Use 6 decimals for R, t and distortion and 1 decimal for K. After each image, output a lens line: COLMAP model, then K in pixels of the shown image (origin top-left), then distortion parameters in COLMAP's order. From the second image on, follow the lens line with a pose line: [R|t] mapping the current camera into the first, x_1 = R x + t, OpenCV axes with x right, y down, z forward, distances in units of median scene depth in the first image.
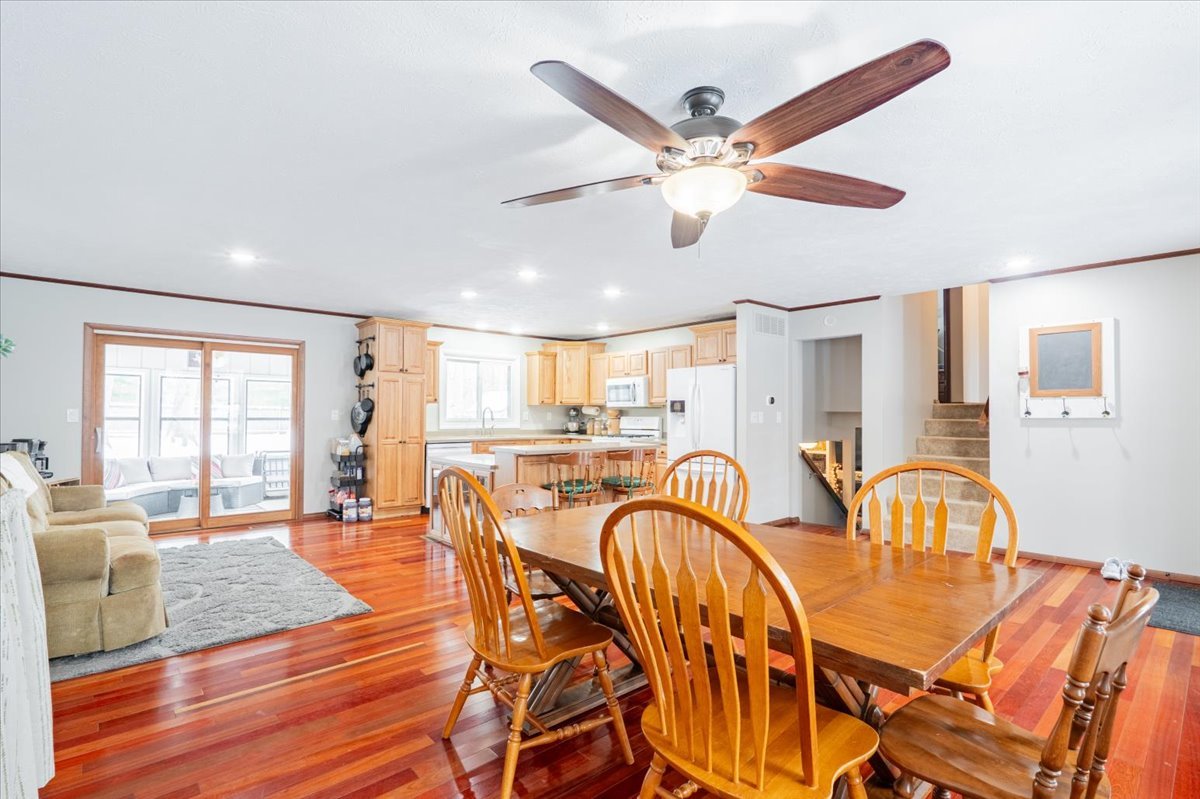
lens RADIAL K [[555.3, 0, 600.0], [0, 555.3, 399.5], [0, 0, 1]] dist [-0.000022, 0.000025]
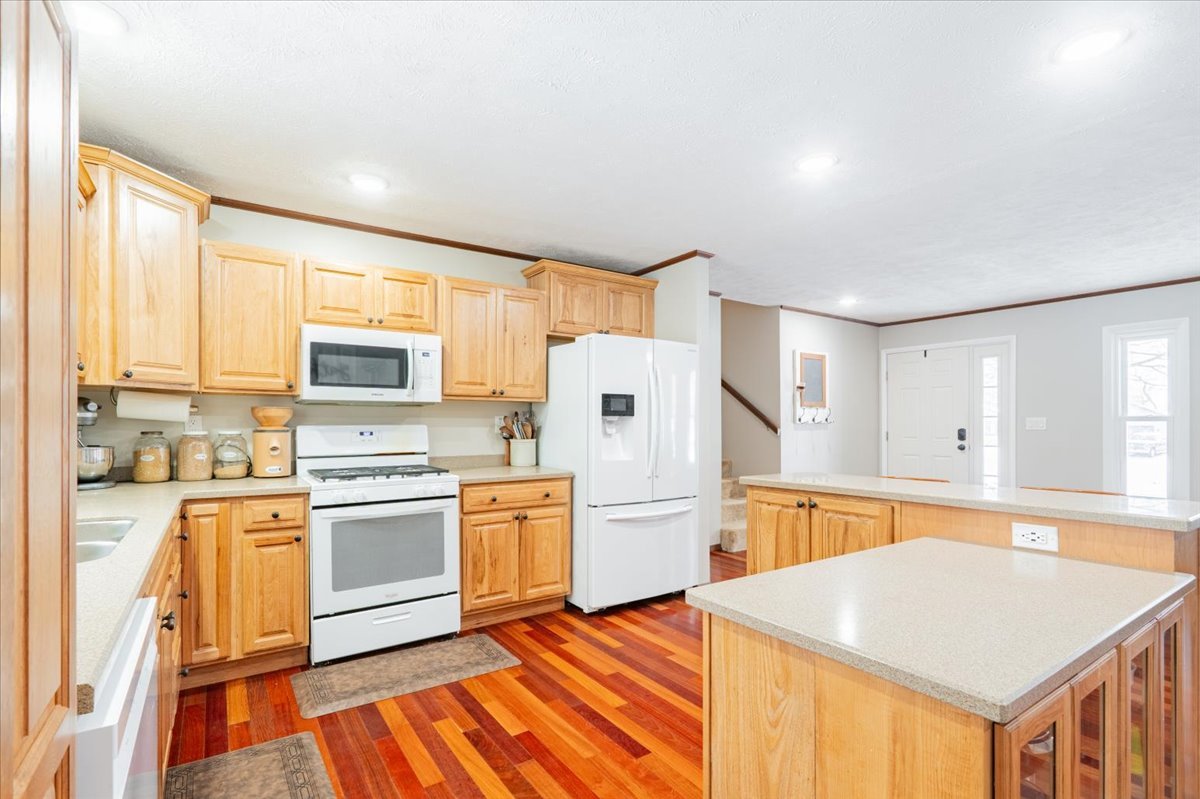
lens RADIAL K [[565.6, 0, 598.2], [0, 565.6, 418.7], [0, 0, 1]] dist [0.000993, 0.000108]
pose [[0.128280, 0.001789, 0.991736, -0.457103], [-0.027888, 0.999609, 0.001804, 0.027907], [-0.991346, -0.027889, 0.128280, 1.039614]]
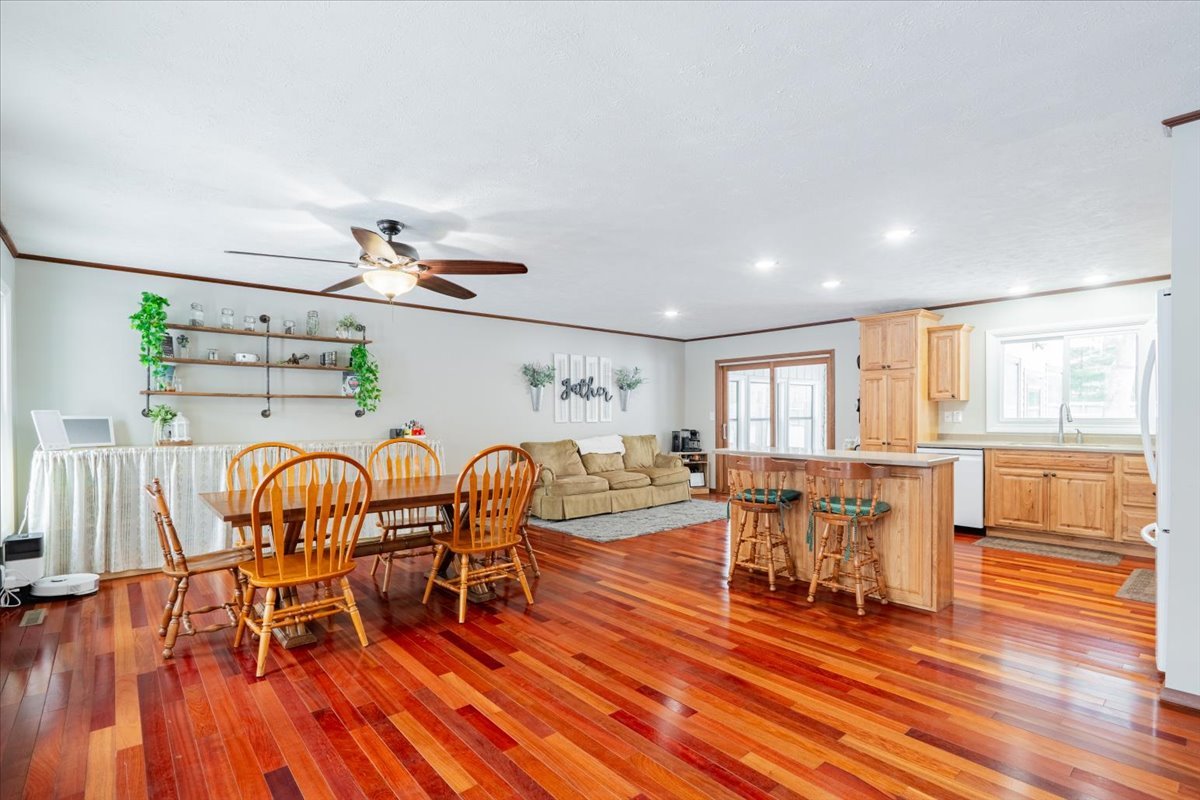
lens RADIAL K [[565.6, 0, 598.2], [0, 565.6, 419.2], [0, 0, 1]] dist [0.000993, 0.000108]
pose [[-0.008893, 0.002571, -0.999957, 0.672827], [0.034277, 0.999410, 0.002265, 0.018461], [0.999373, -0.034255, -0.008976, 0.584116]]
